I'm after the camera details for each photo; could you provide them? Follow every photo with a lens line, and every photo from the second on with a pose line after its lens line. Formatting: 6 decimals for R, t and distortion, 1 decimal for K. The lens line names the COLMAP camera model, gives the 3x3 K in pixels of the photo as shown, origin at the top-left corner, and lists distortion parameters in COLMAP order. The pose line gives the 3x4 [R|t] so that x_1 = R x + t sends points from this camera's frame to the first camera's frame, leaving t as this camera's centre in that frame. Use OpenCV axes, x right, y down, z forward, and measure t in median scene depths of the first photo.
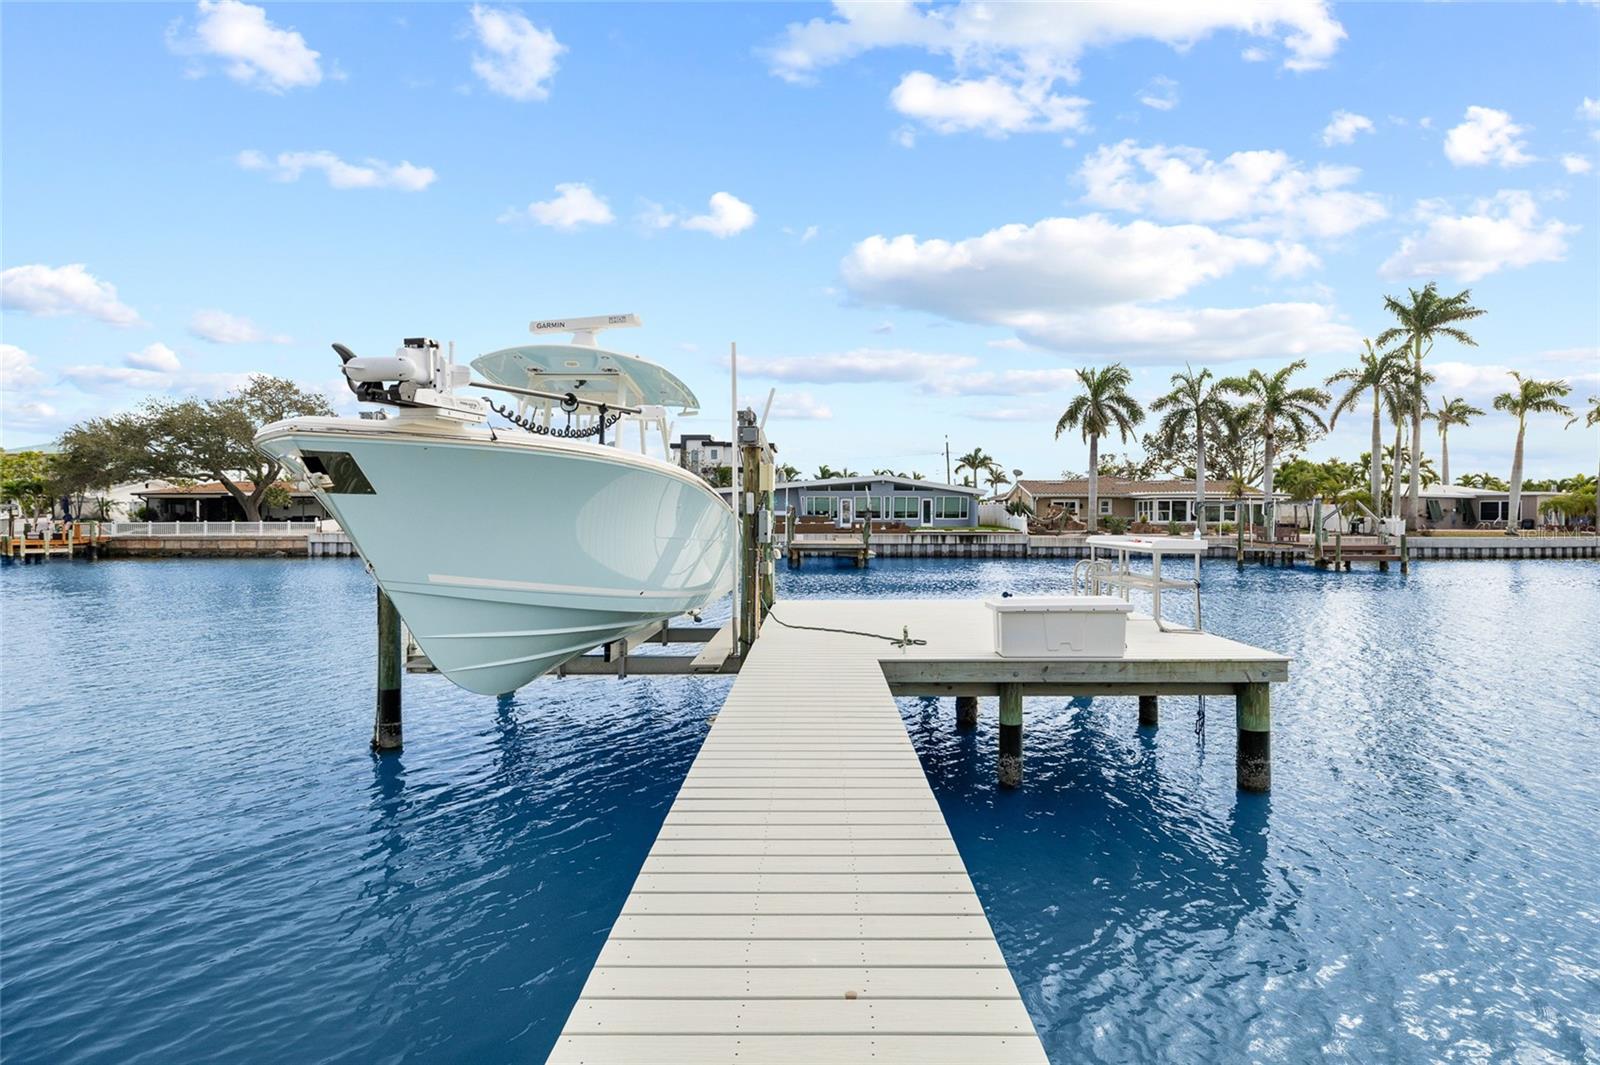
lens RADIAL K [[808.9, 0, 805.7], [0, 808.9, 533.0], [0, 0, 1]] dist [0.001798, 0.000509]
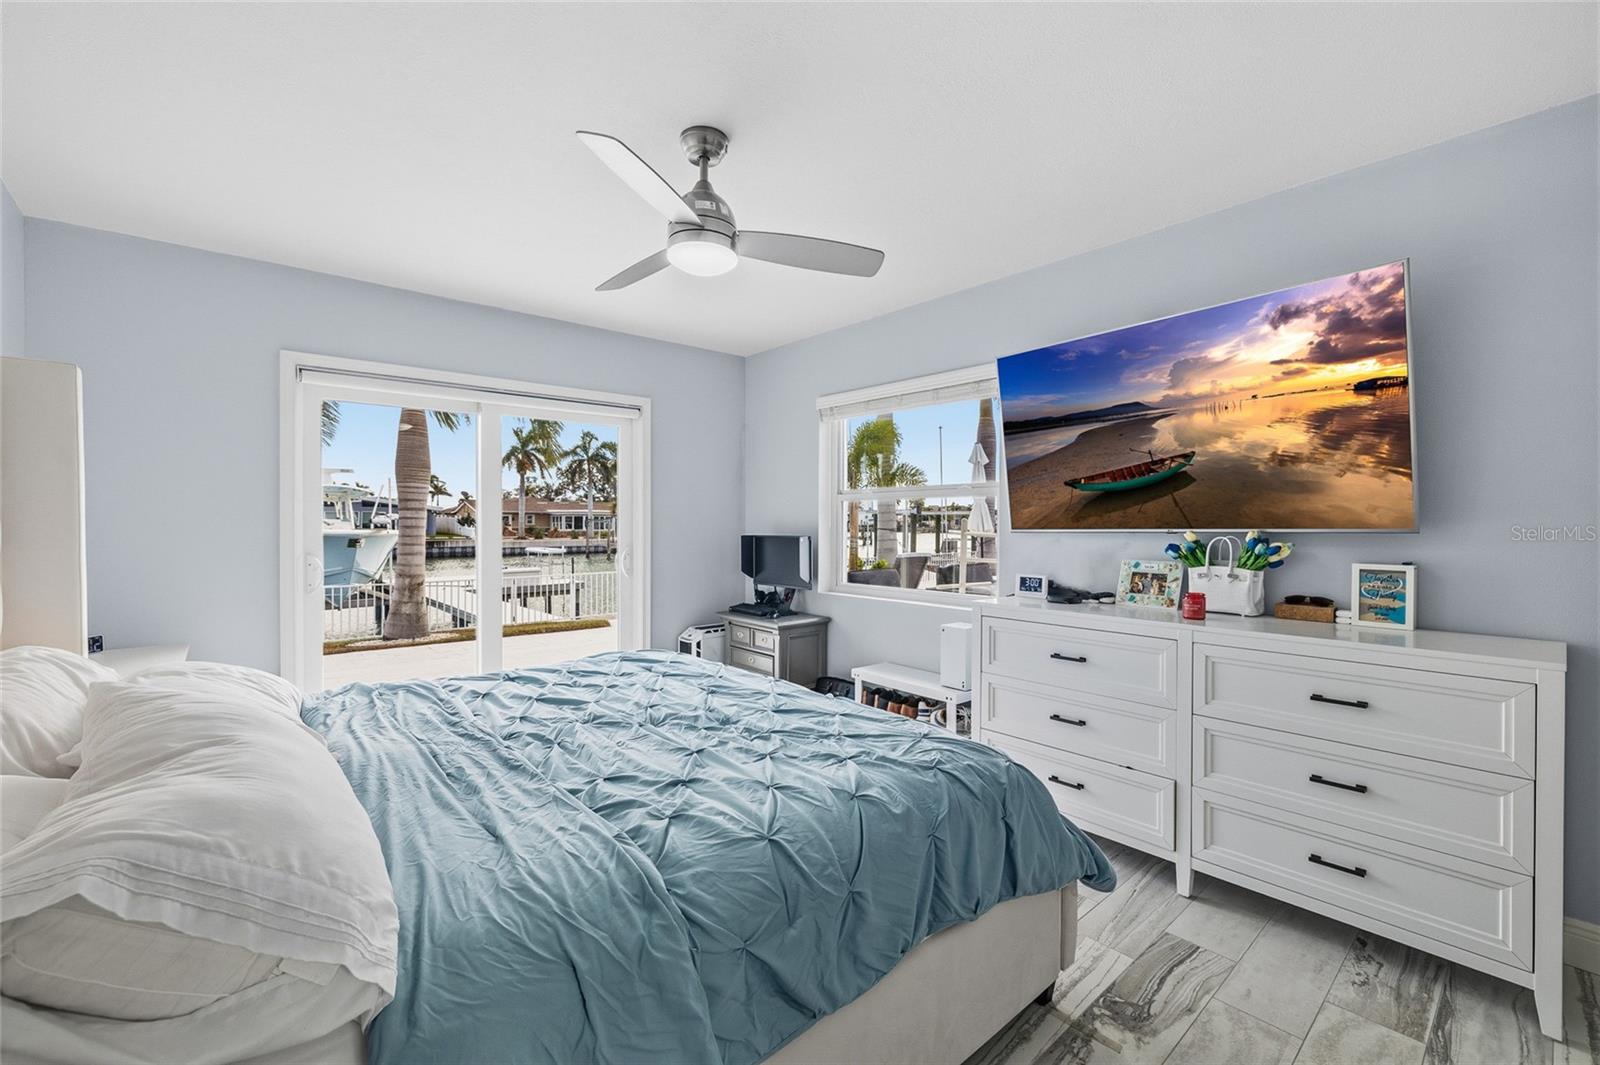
lens RADIAL K [[675.1, 0, 804.6], [0, 675.1, 520.7], [0, 0, 1]] dist [-0.002392, -0.000500]
pose [[0.736909, 0.001736, 0.675989, -0.103299], [0.010173, 0.999855, -0.013658, -0.009692], [-0.675915, 0.016942, 0.736785, -0.272180]]
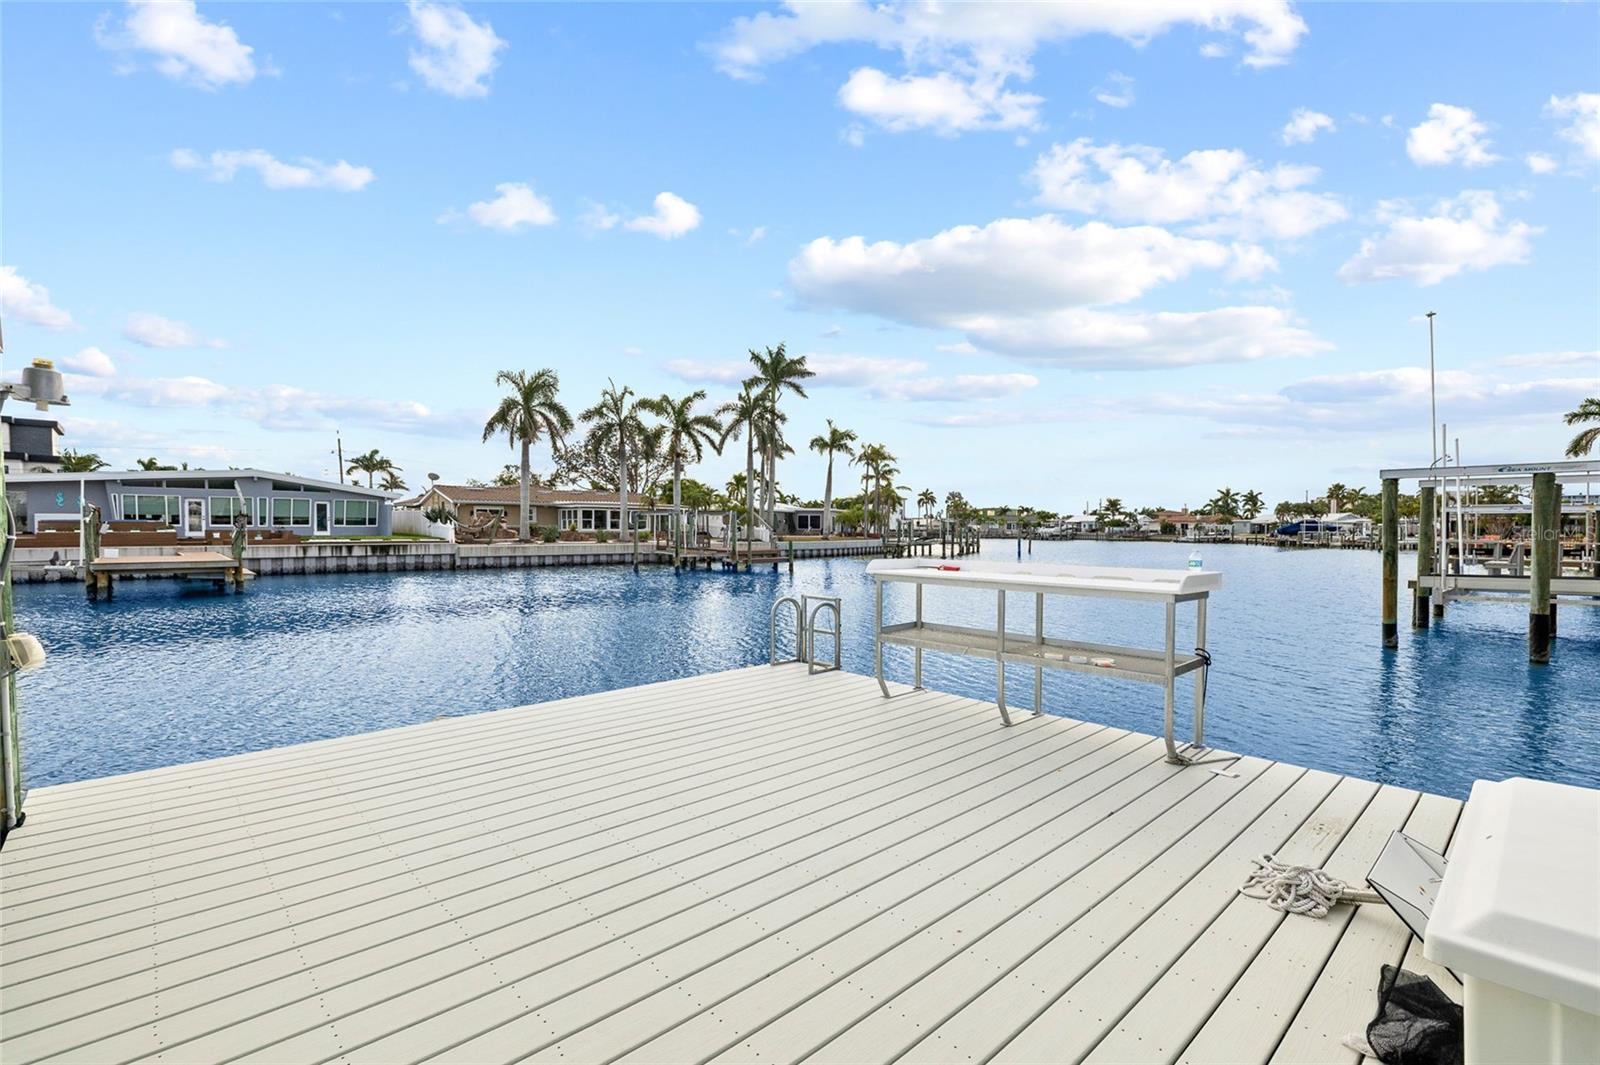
lens RADIAL K [[720.4, 0, 795.8], [0, 720.4, 547.2], [0, 0, 1]] dist [-0.001279, 0.000085]
pose [[0.727372, -0.015922, 0.686058, -0.003089], [0.007831, 0.999858, 0.014903, -0.003229], [-0.686199, -0.005468, 0.727394, 0.145776]]
